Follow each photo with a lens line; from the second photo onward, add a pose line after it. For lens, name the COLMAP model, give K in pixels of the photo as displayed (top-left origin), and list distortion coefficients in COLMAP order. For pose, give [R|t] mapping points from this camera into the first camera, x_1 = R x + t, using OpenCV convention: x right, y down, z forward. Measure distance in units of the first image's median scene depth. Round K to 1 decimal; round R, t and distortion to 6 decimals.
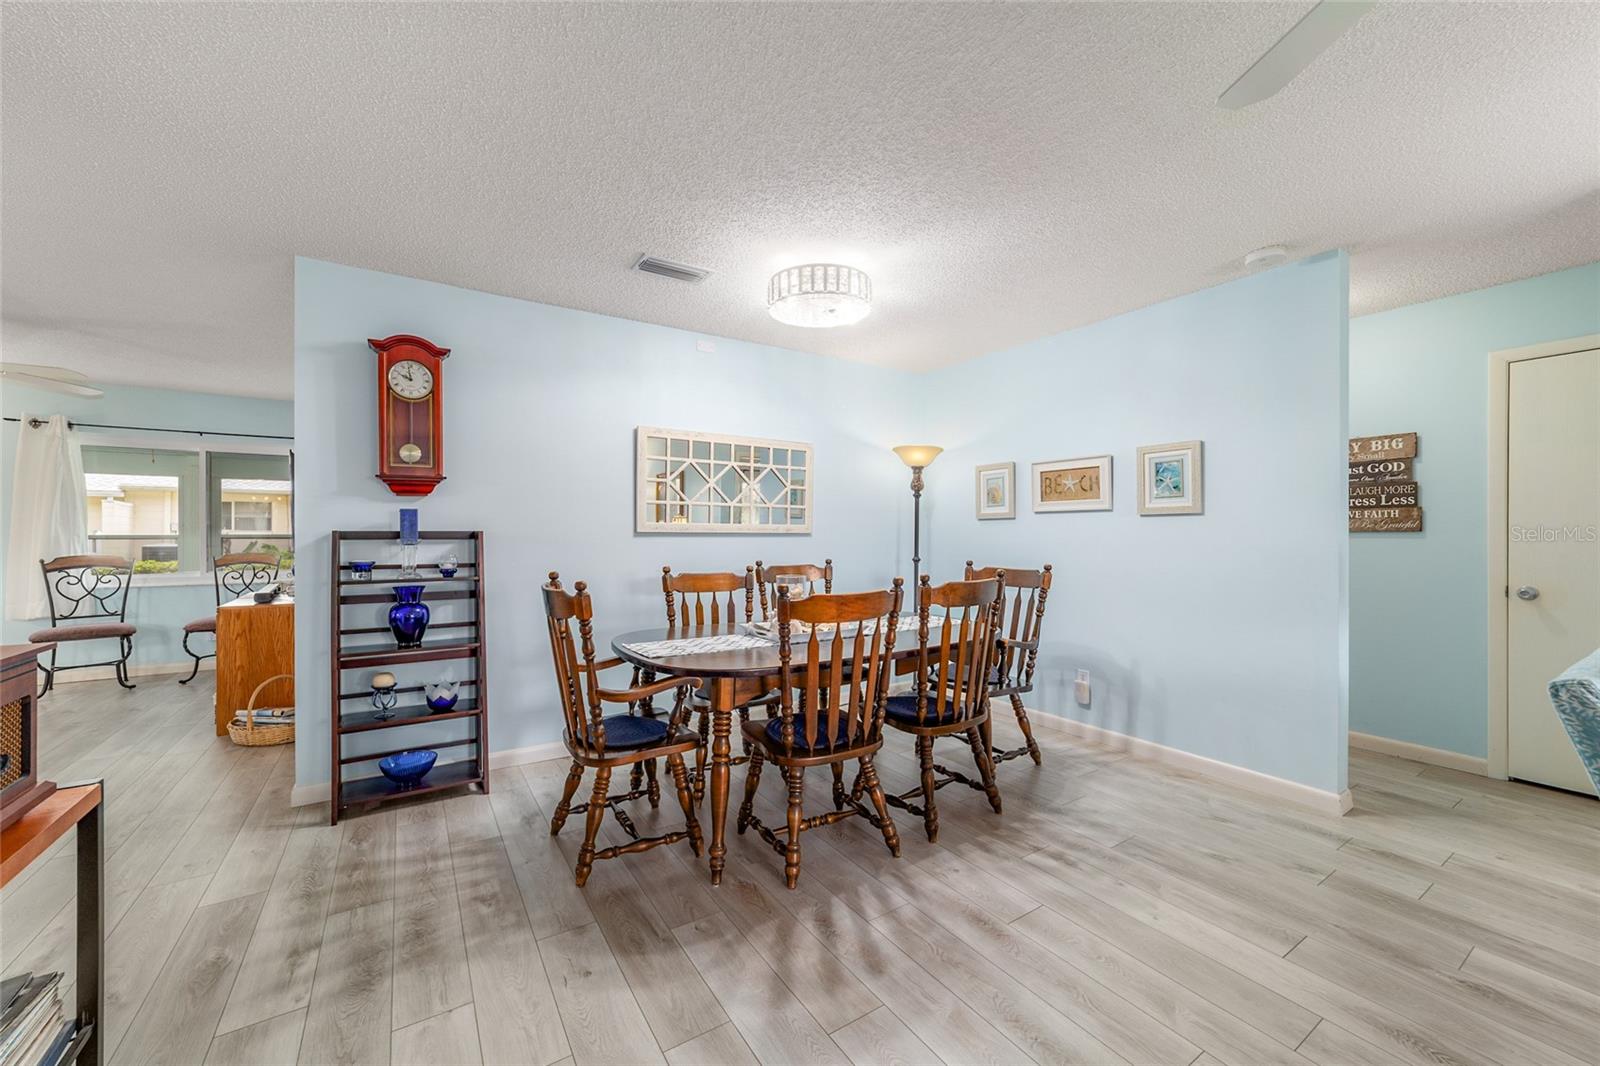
lens RADIAL K [[632.8, 0, 807.5], [0, 632.8, 538.2], [0, 0, 1]] dist [-0.014688, 0.008548]
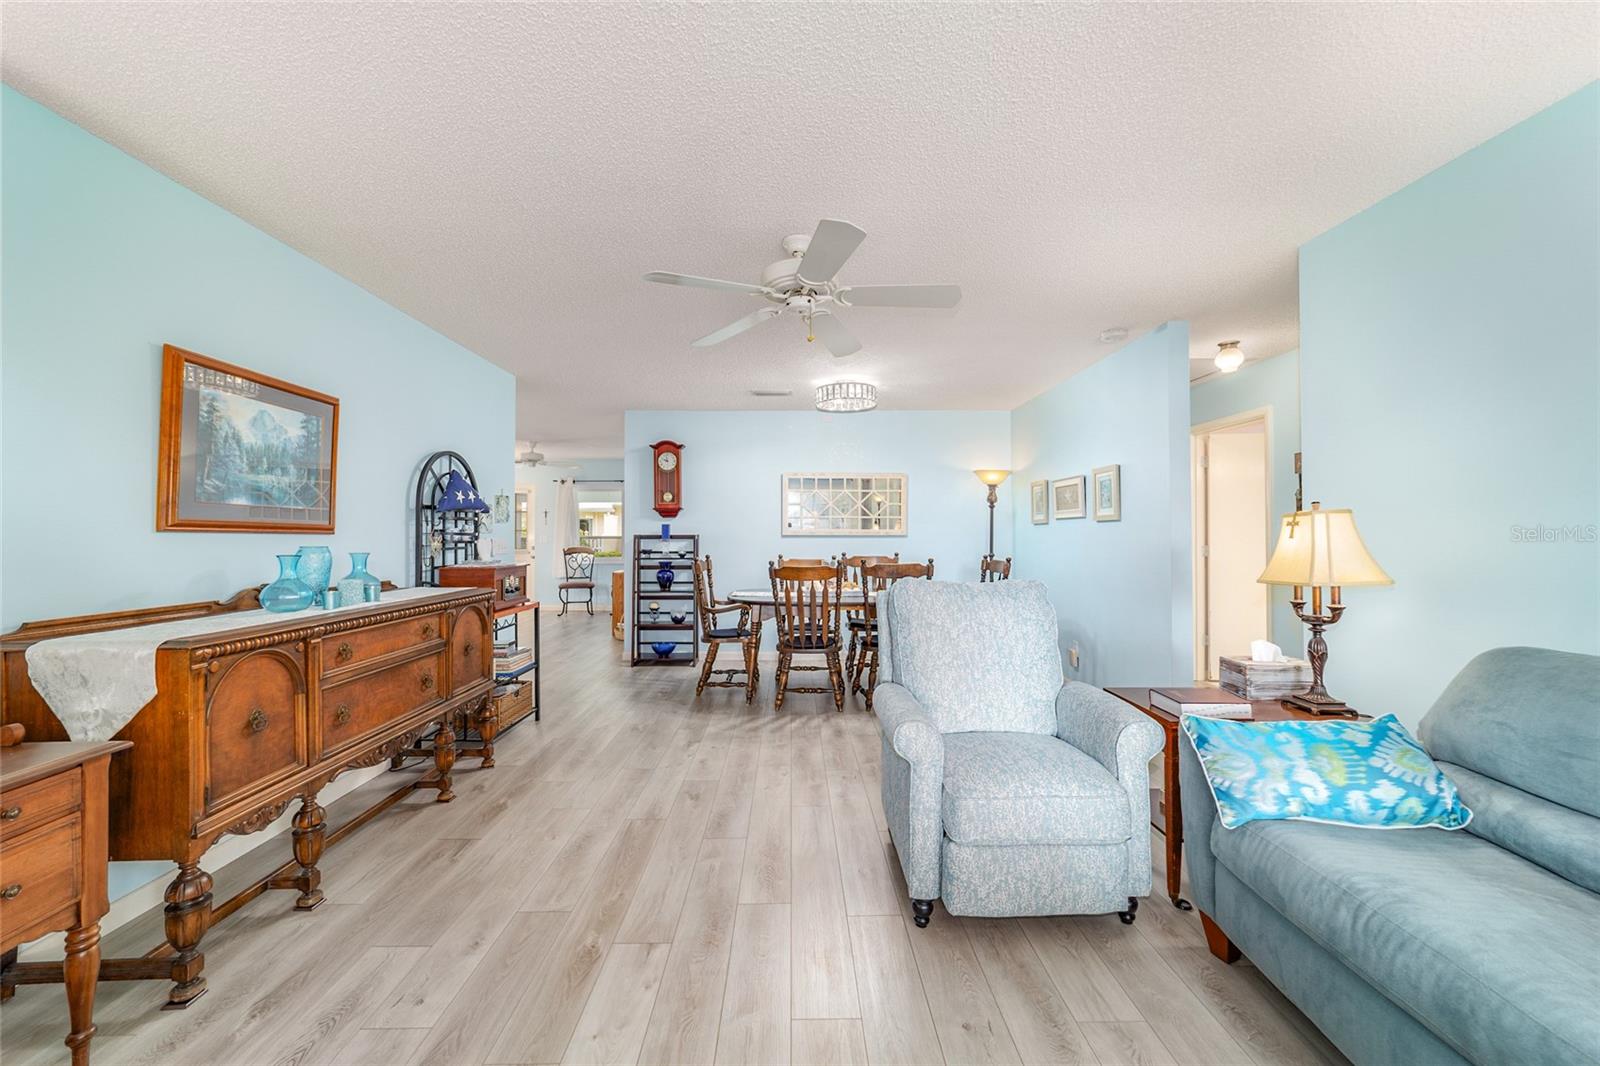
lens RADIAL K [[620.8, 0, 799.5], [0, 620.8, 530.1], [0, 0, 1]] dist [-0.018831, 0.008064]
pose [[0.848836, -0.006010, -0.528622, 0.745700], [-0.001478, 0.999904, -0.013741, -0.000061], [0.528654, 0.012445, 0.848746, -0.451882]]
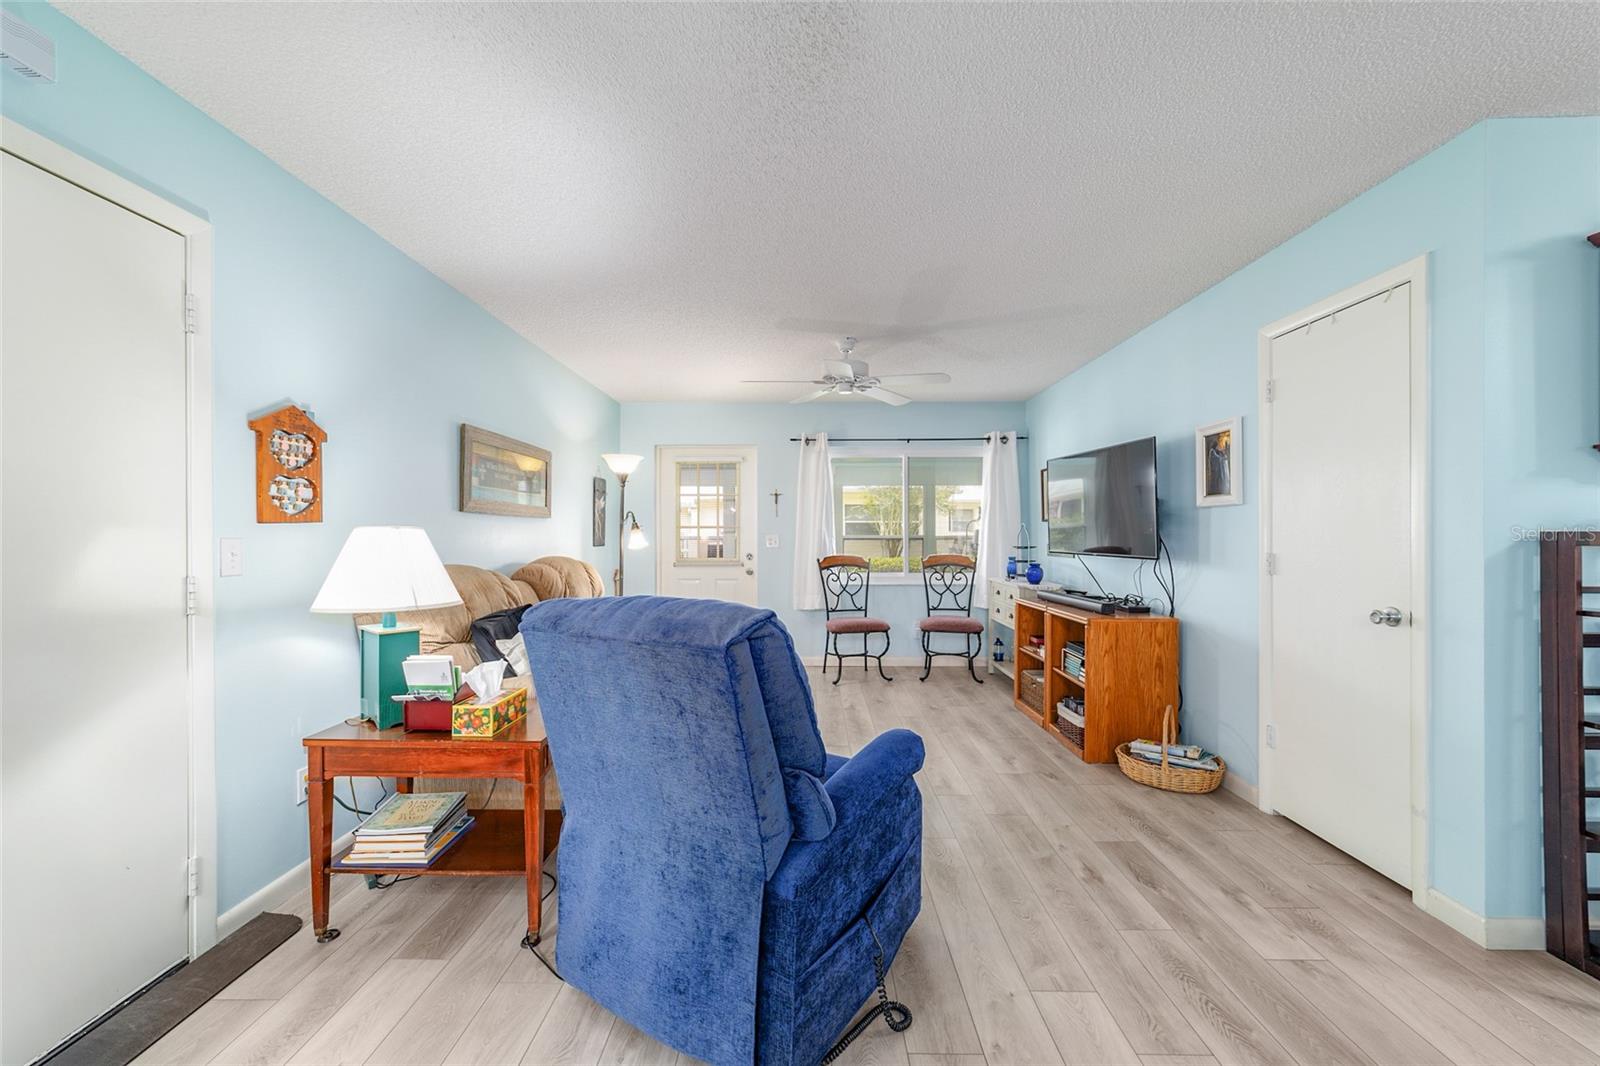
lens RADIAL K [[620.8, 0, 799.5], [0, 620.8, 530.1], [0, 0, 1]] dist [-0.018831, 0.008064]
pose [[0.838160, -0.006580, -0.545384, -0.932954], [-0.001527, 0.999895, -0.014410, -0.002694], [0.545422, 0.012910, 0.838062, 0.048720]]
